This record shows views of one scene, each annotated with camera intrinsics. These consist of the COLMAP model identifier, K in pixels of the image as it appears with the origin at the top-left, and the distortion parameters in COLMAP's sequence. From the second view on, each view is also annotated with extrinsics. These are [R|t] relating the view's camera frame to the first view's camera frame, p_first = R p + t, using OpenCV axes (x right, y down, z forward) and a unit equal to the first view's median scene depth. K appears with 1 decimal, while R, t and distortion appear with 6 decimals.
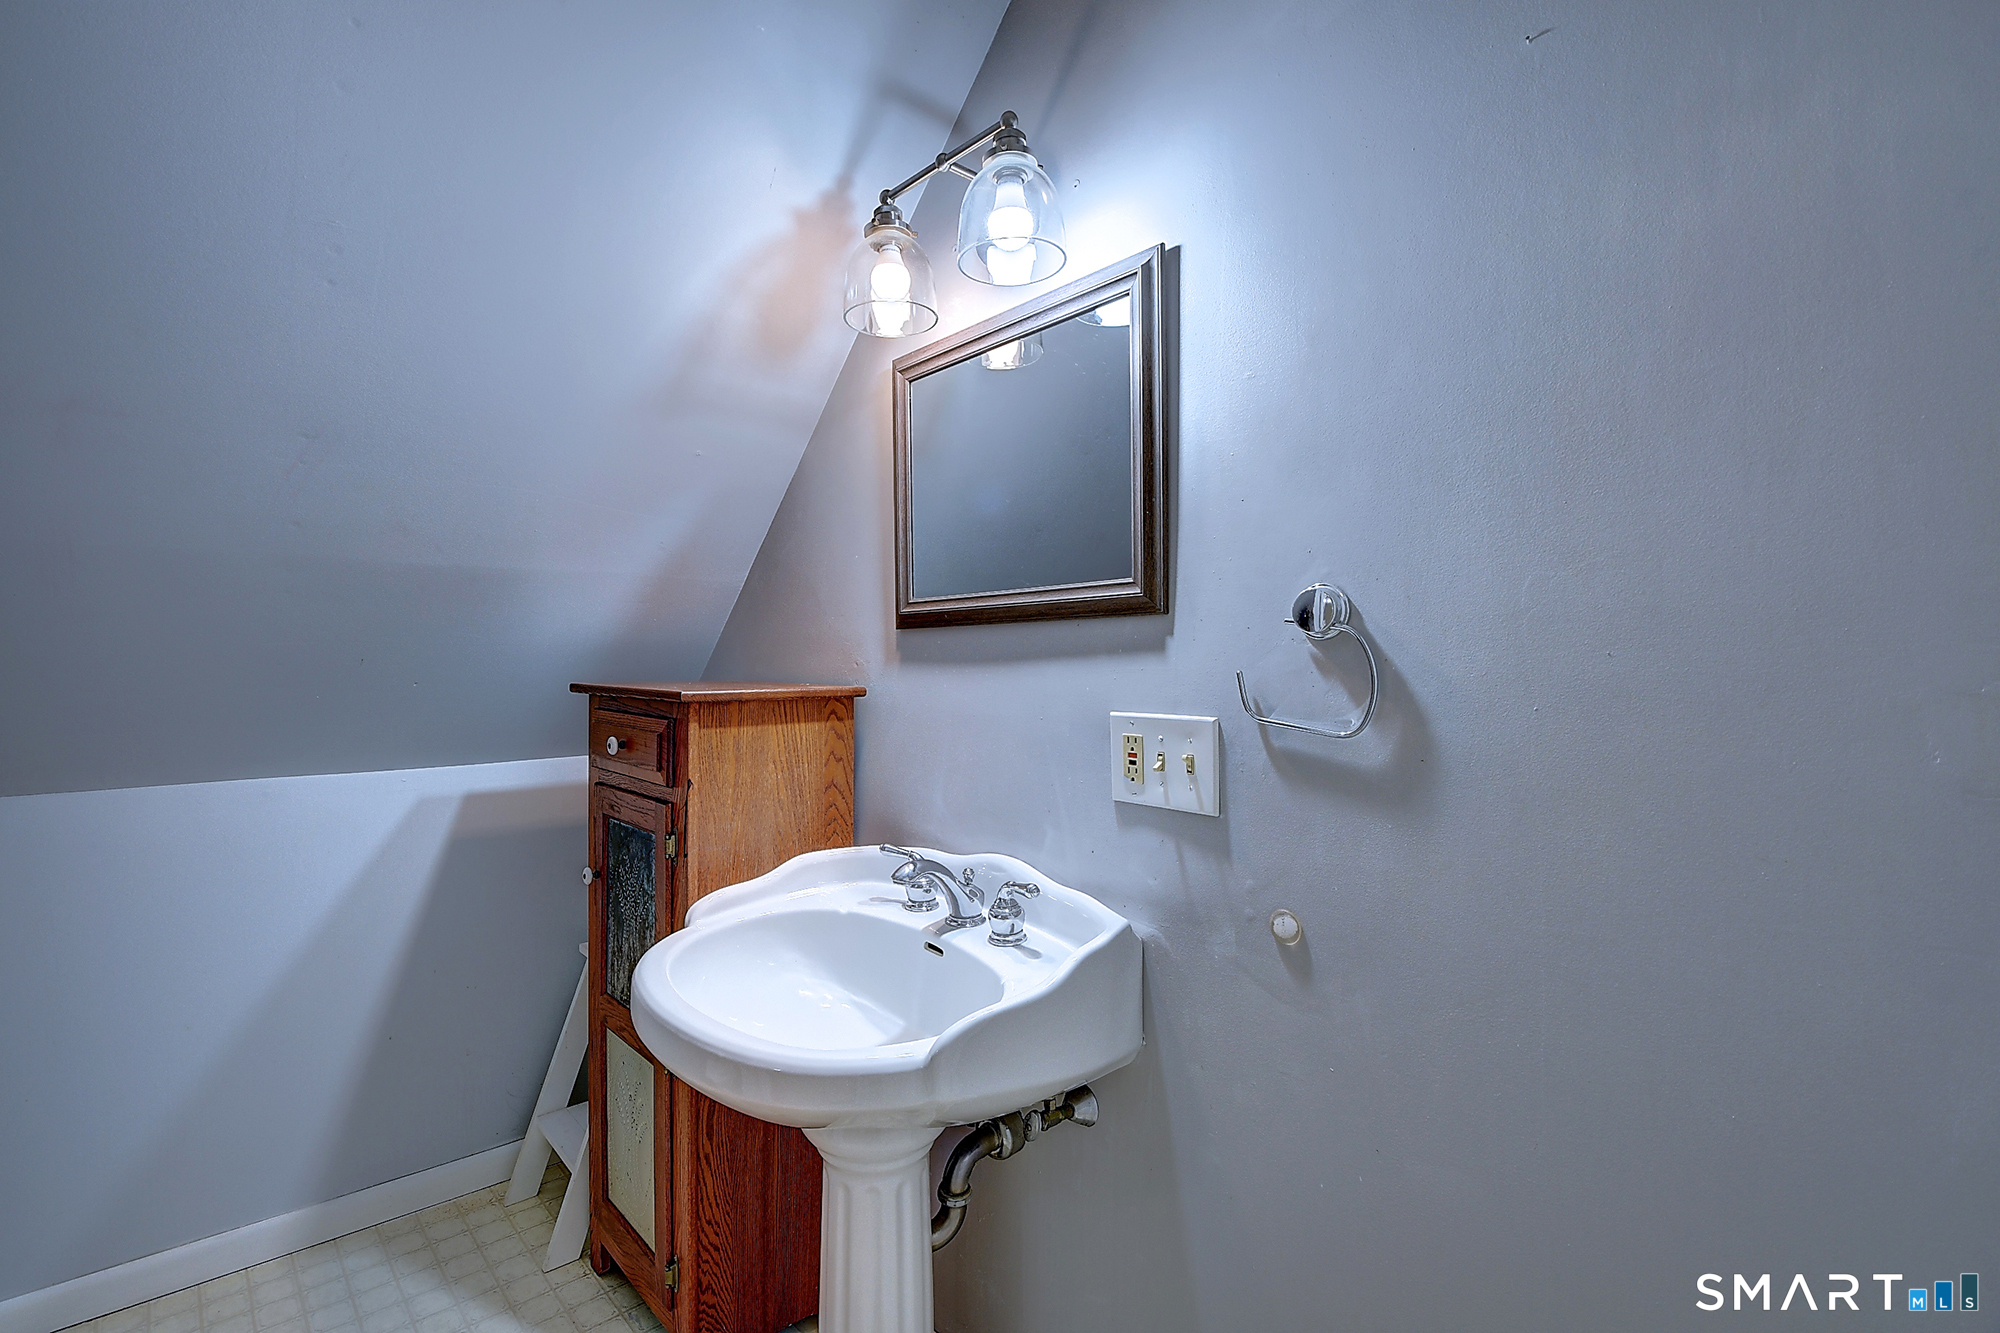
lens RADIAL K [[879.6, 0, 976.4], [0, 879.6, 666.2], [0, 0, 1]] dist [0.010285, -0.023713]
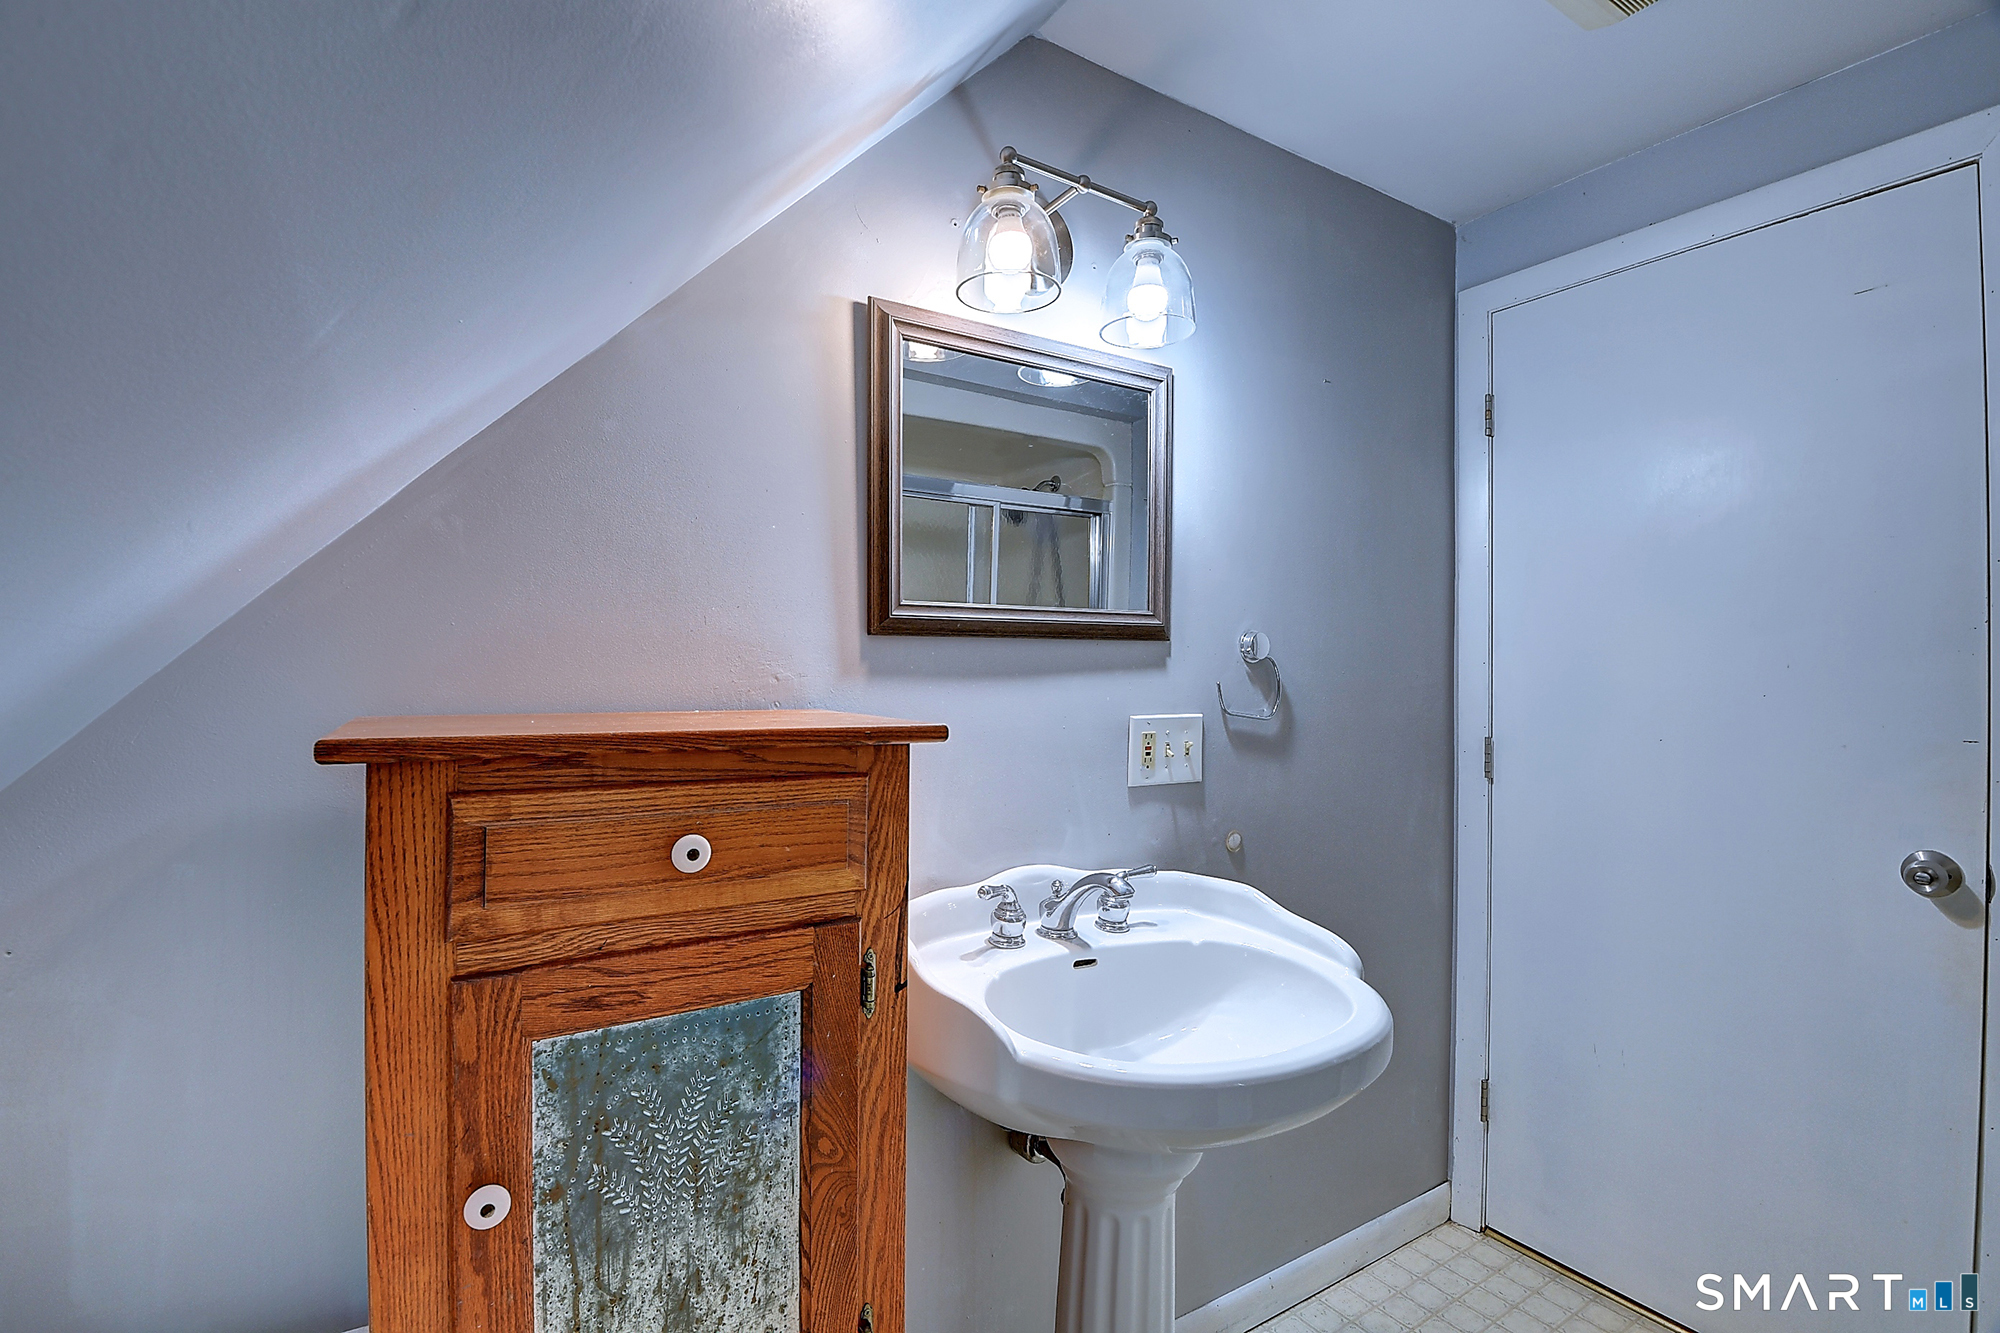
lens RADIAL K [[879.6, 0, 976.4], [0, 879.6, 666.2], [0, 0, 1]] dist [0.010285, -0.023713]
pose [[0.189141, 0.003035, 0.981945, -1.154816], [-0.001357, 0.999995, -0.002829, -0.015382], [-0.981949, -0.000798, 0.189144, 1.016313]]
